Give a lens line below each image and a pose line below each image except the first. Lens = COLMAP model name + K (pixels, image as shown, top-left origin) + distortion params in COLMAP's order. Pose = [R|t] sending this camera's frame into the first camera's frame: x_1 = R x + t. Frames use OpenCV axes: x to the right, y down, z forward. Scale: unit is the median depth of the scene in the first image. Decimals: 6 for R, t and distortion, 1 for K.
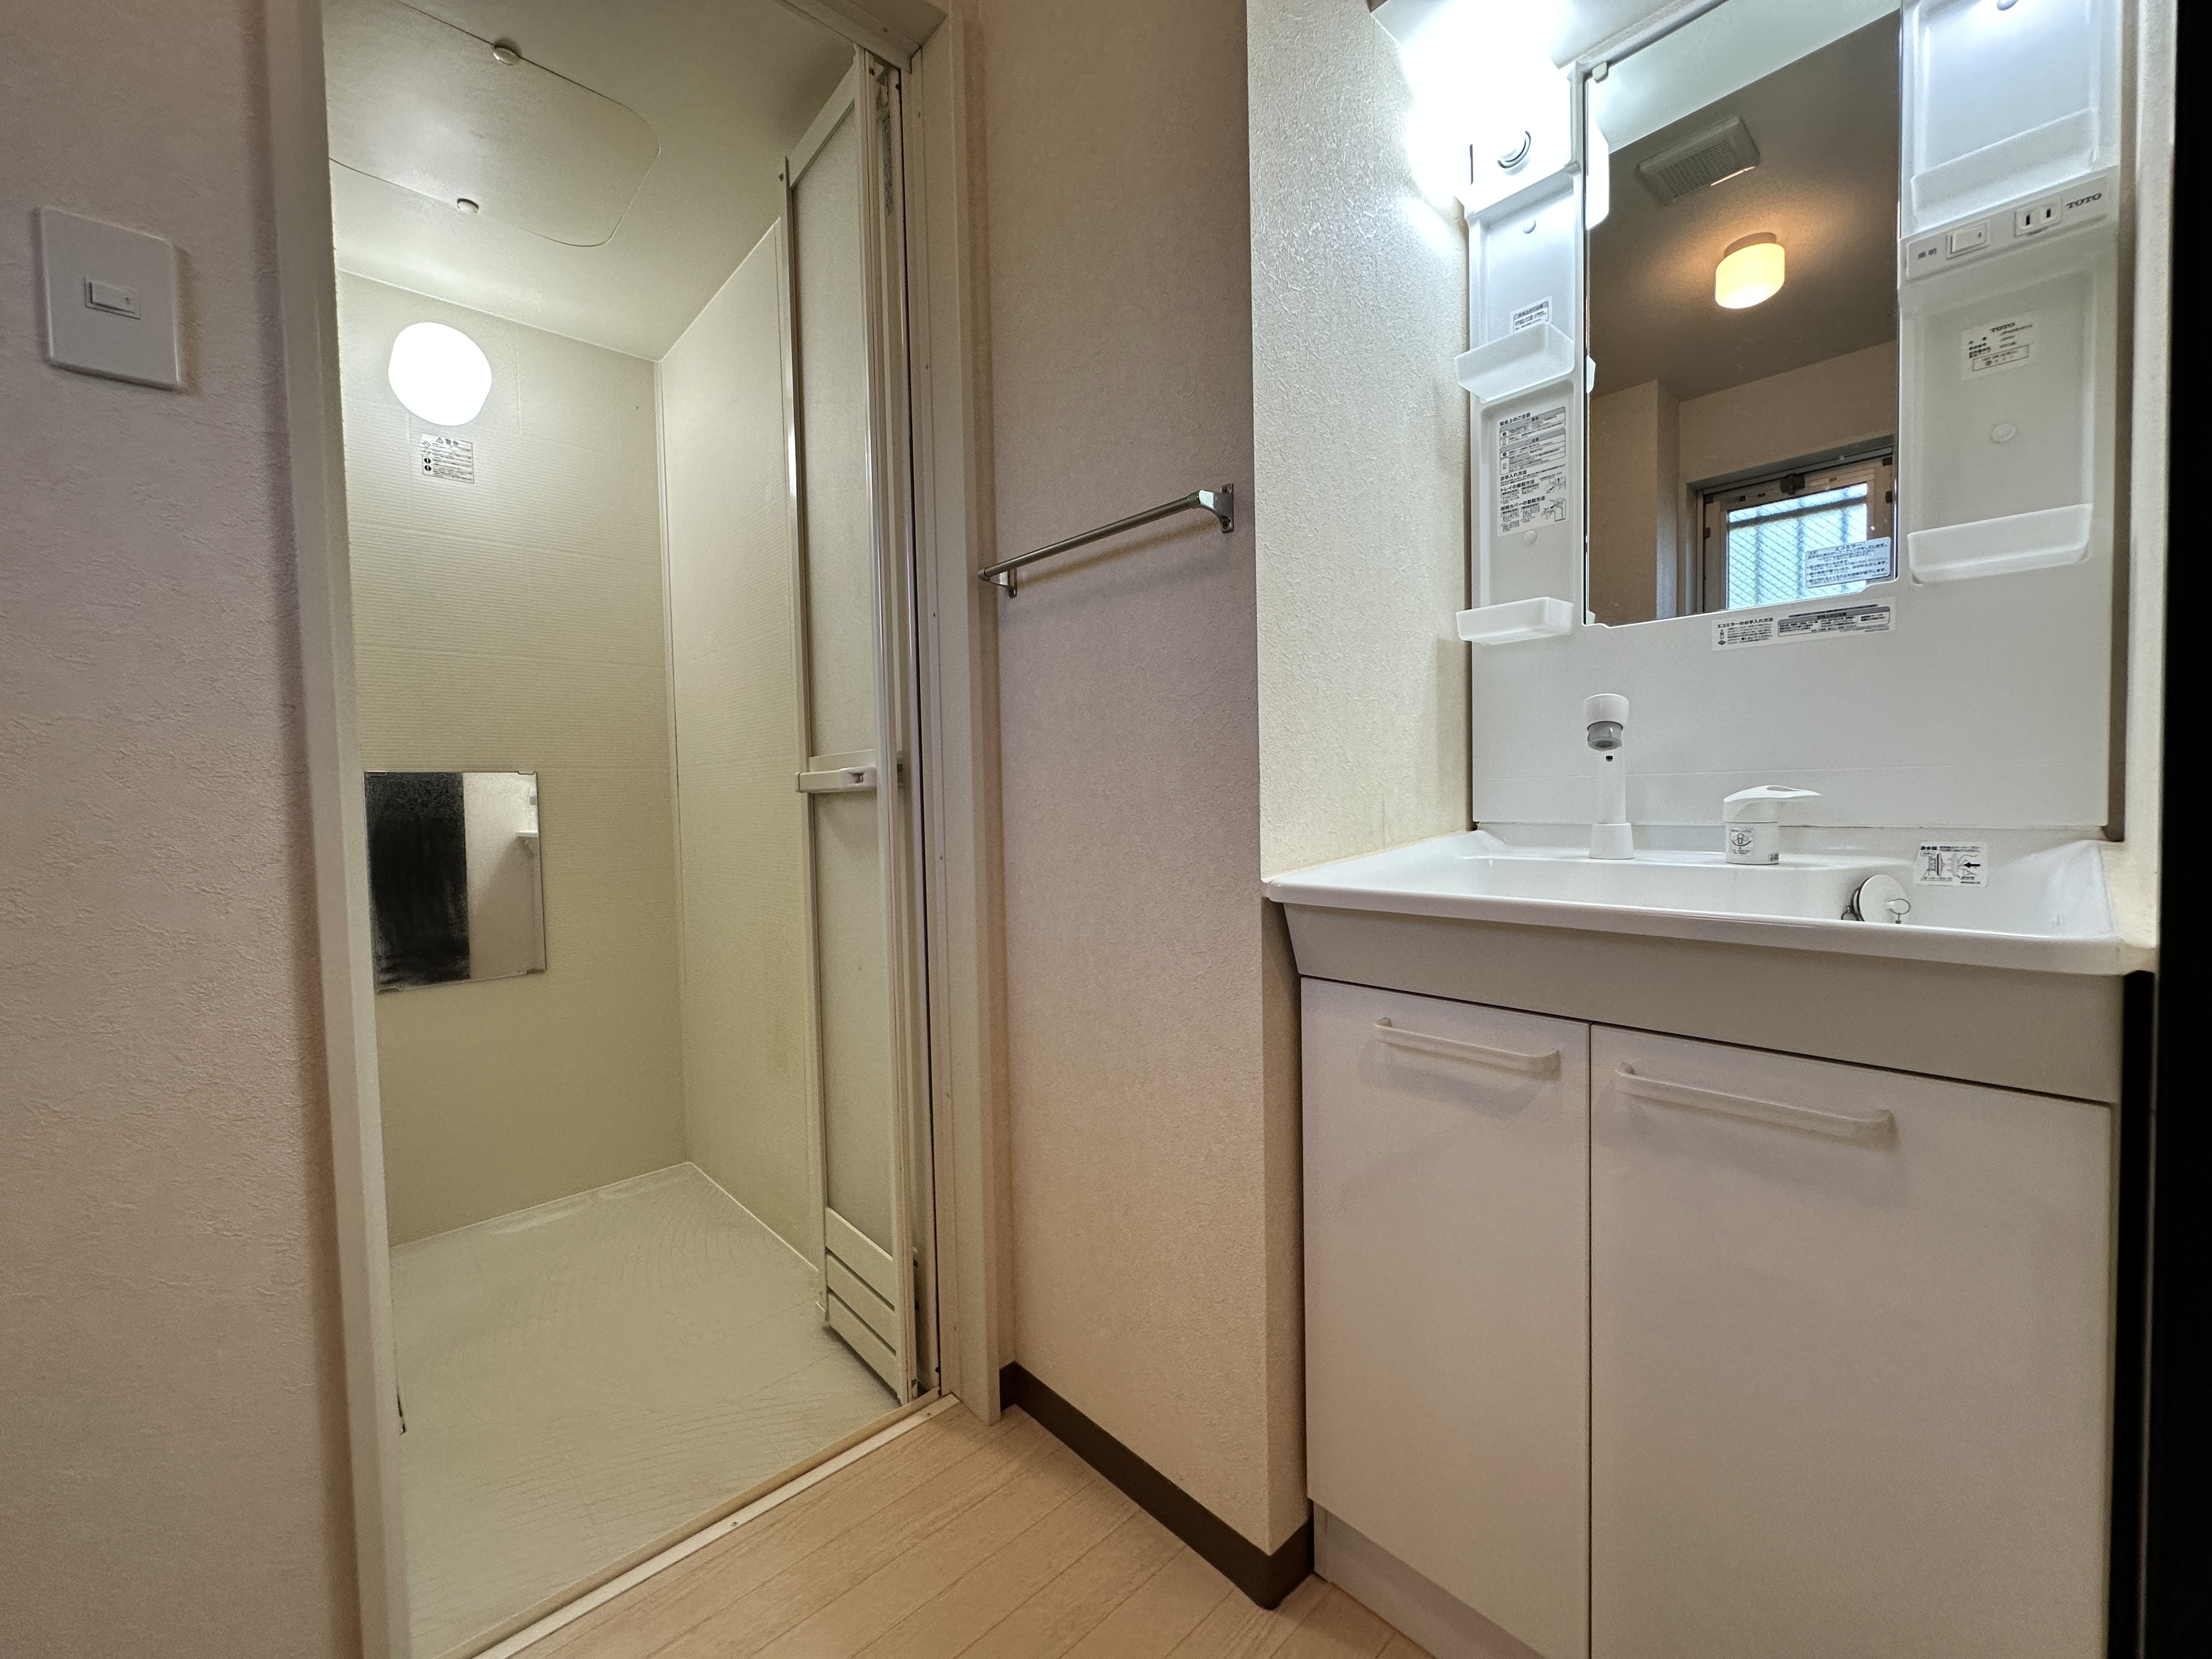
lens RADIAL K [[873.9, 0, 1109.3], [0, 873.9, 829.3], [0, 0, 1]] dist [-0.013199, 0.000129]
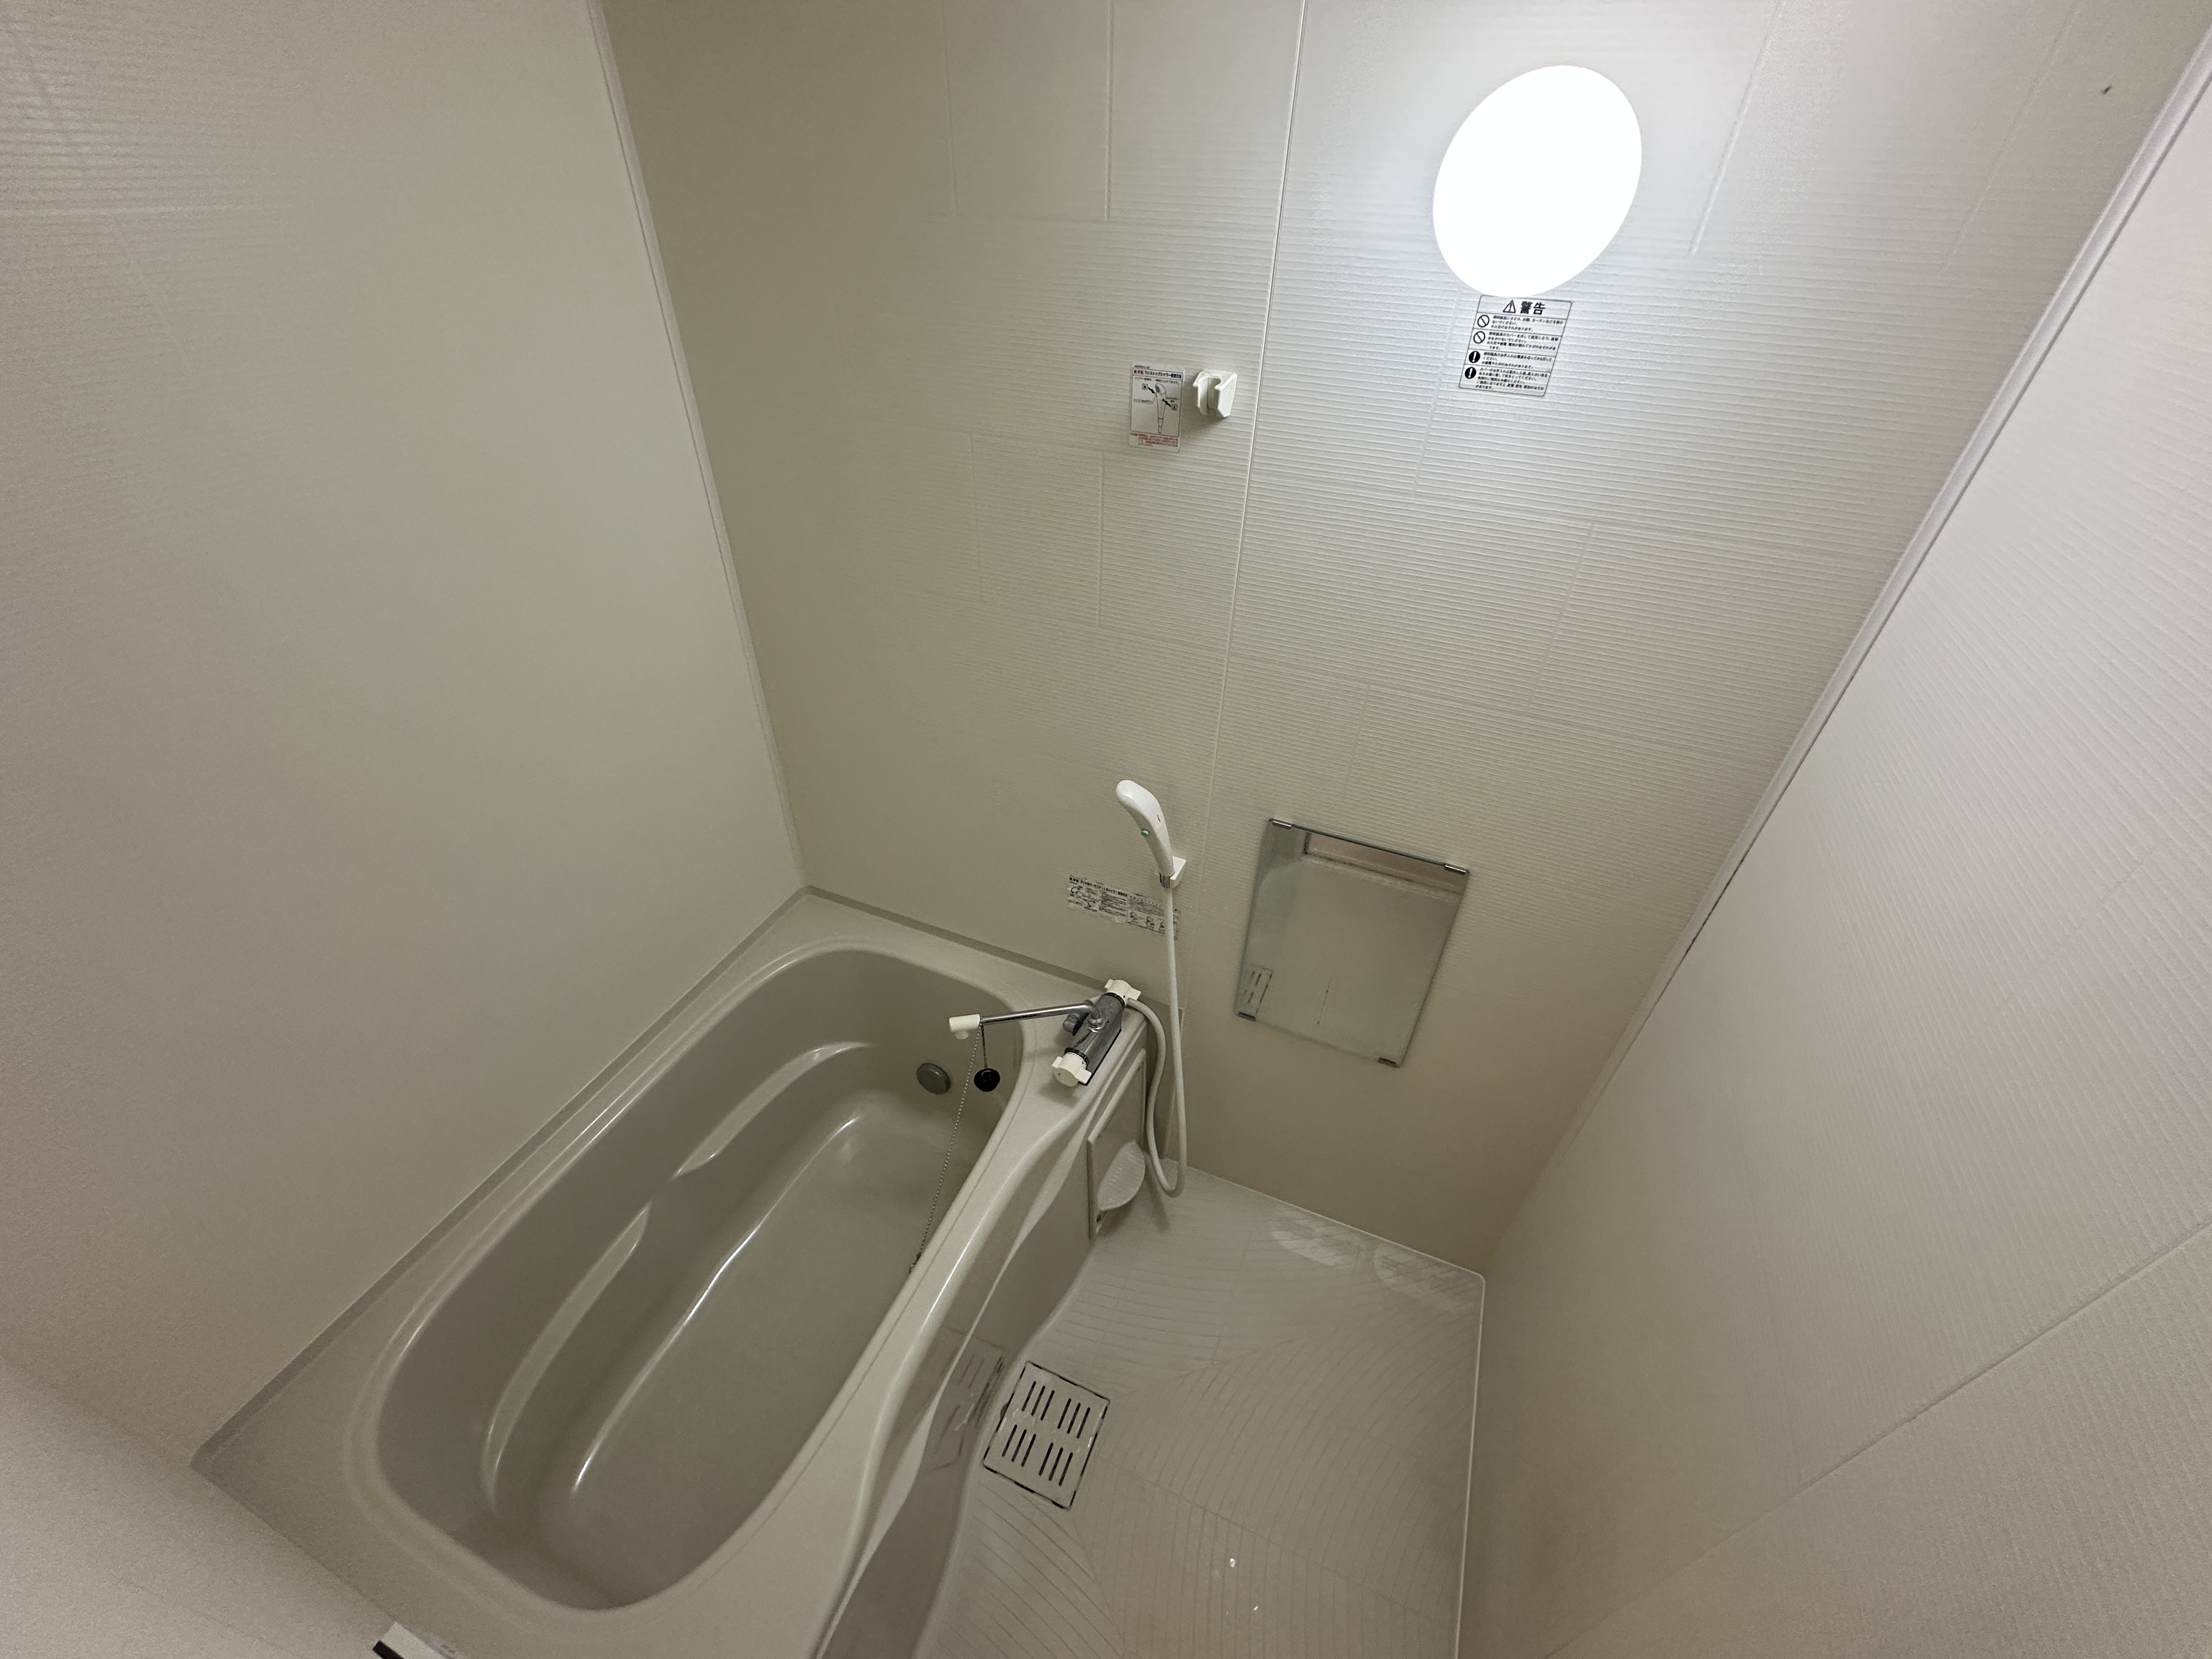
lens RADIAL K [[873.9, 0, 1109.3], [0, 873.9, 829.3], [0, 0, 1]] dist [-0.013199, 0.000129]
pose [[0.404481, 0.583718, -0.704037, -0.524493], [-0.070522, 0.787436, 0.612349, -0.744255], [0.911823, -0.198034, 0.359668, 0.836445]]
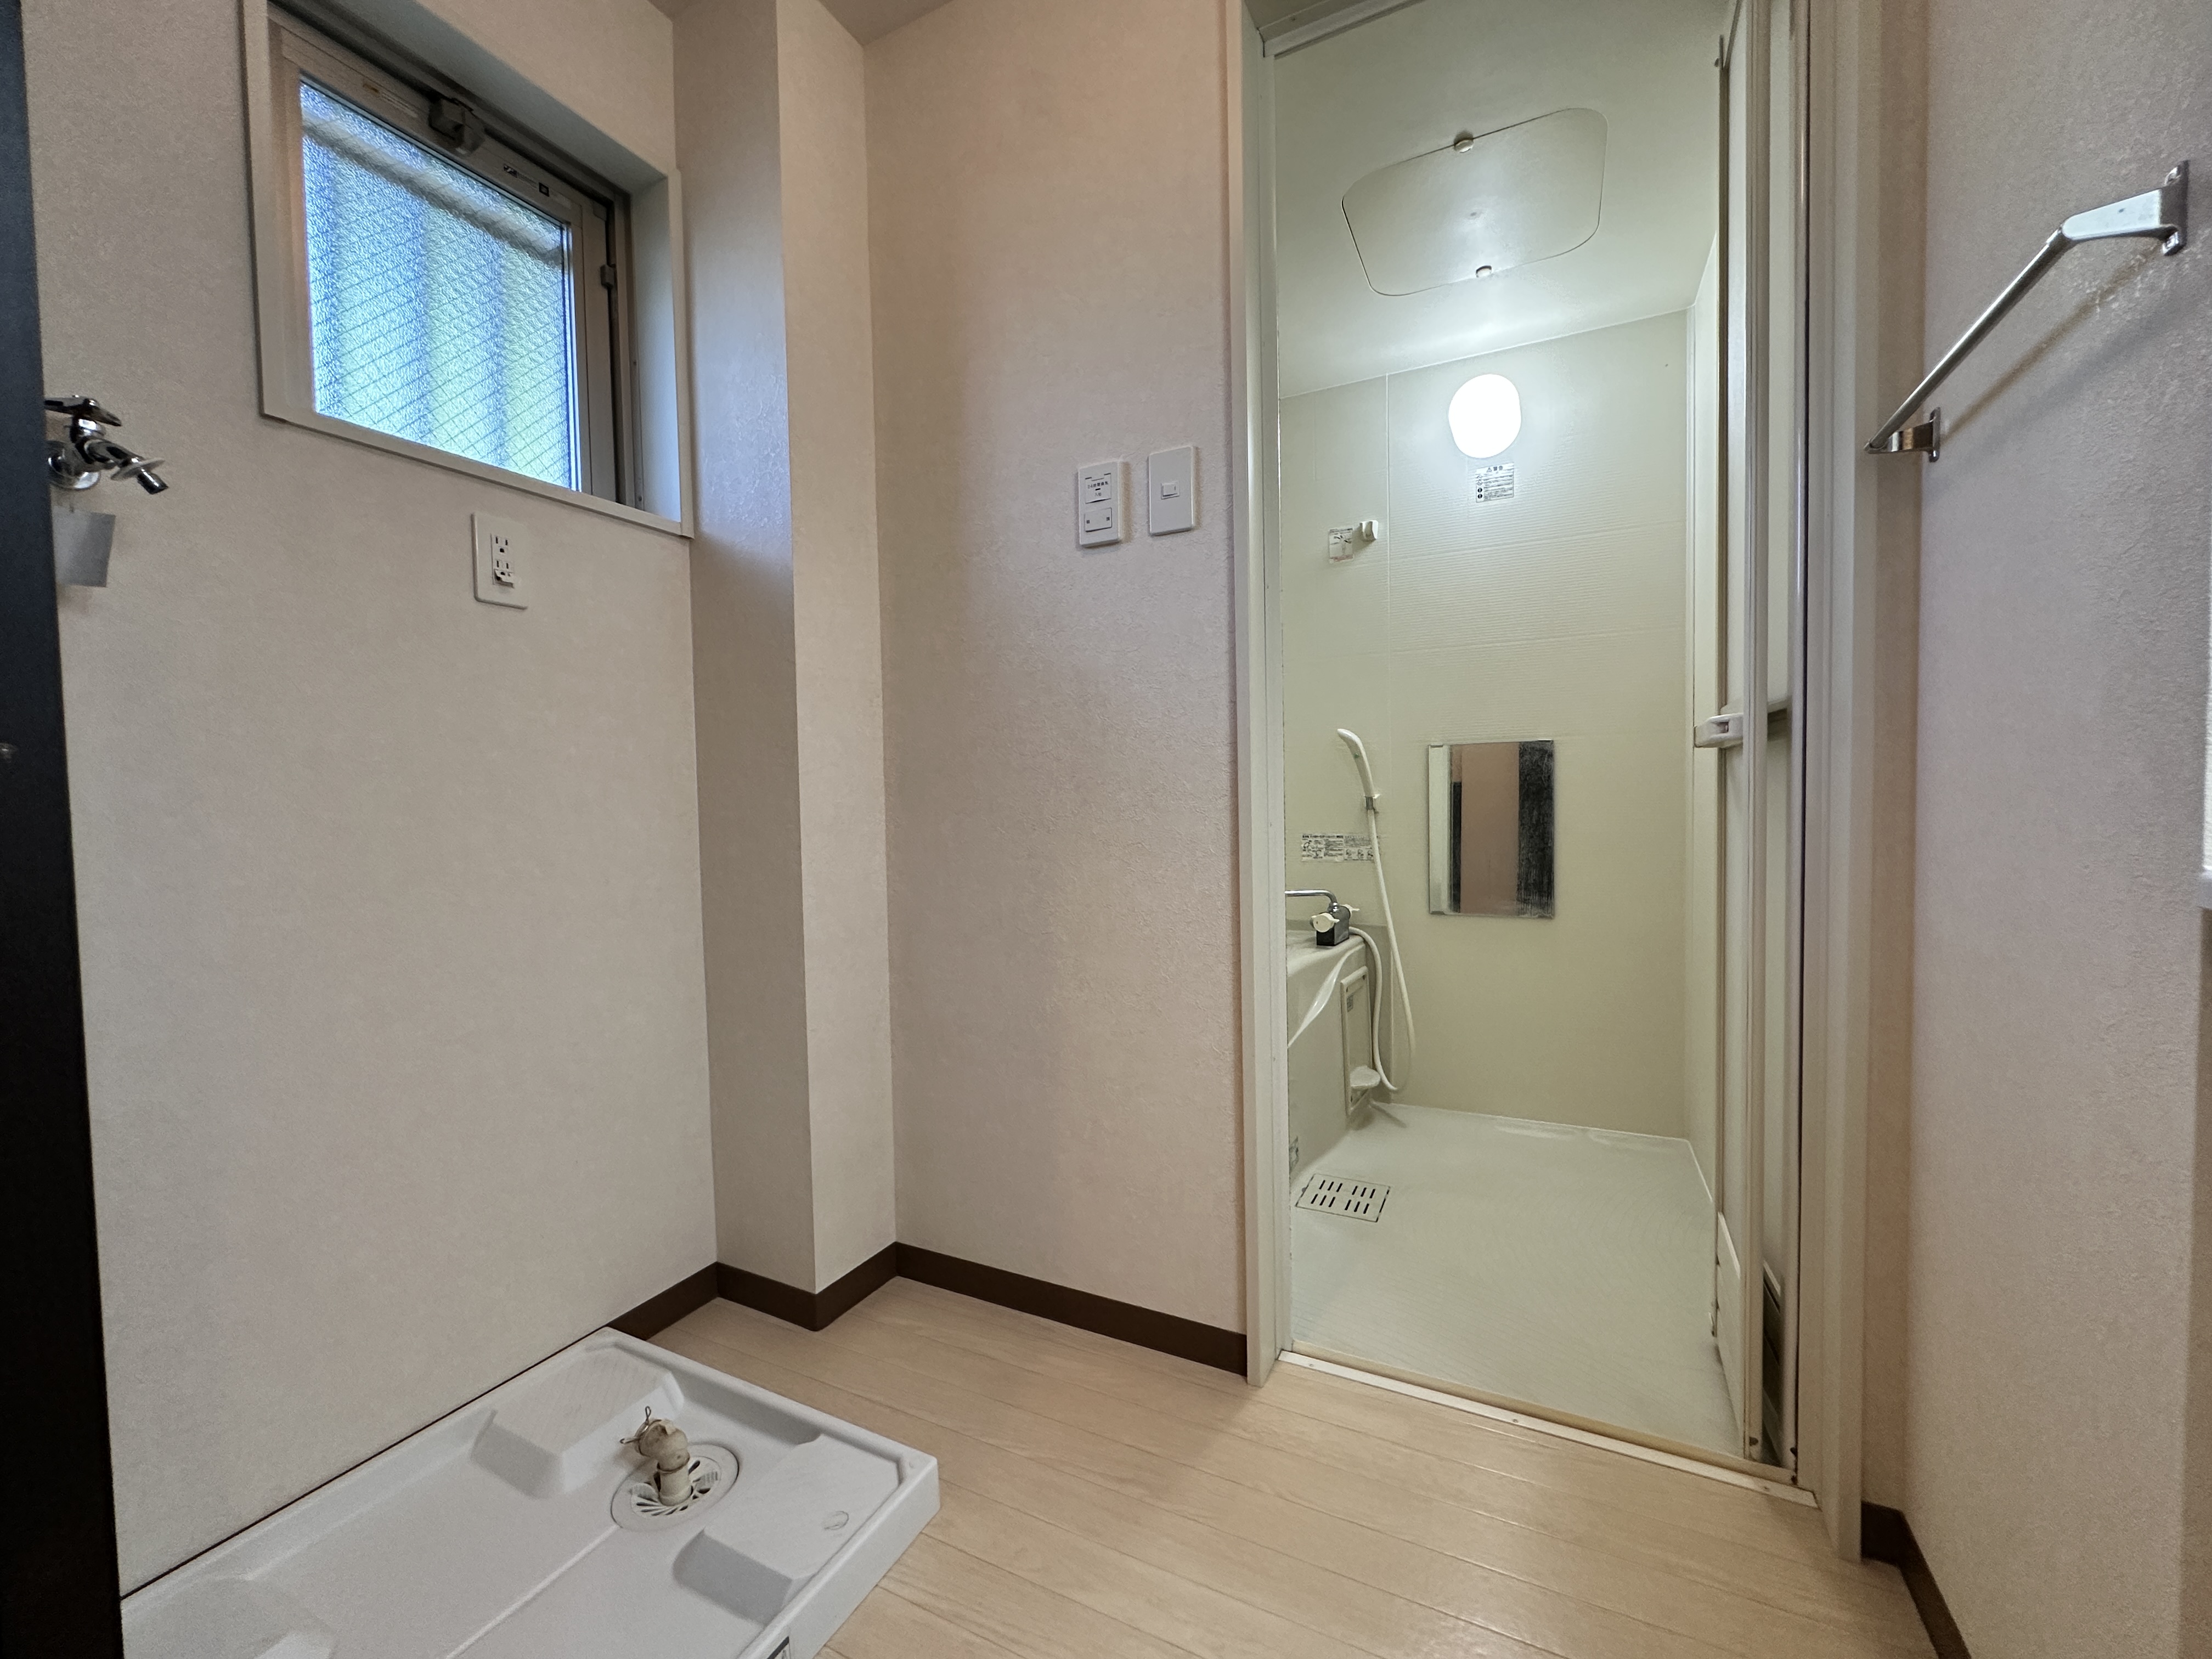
lens RADIAL K [[873.9, 0, 1109.3], [0, 873.9, 829.3], [0, 0, 1]] dist [-0.013199, 0.000129]
pose [[0.343621, 0.051672, -0.937686, 0.320107], [-0.023801, 0.998644, 0.046309, 0.017450], [0.938807, 0.006405, 0.344385, 0.118427]]
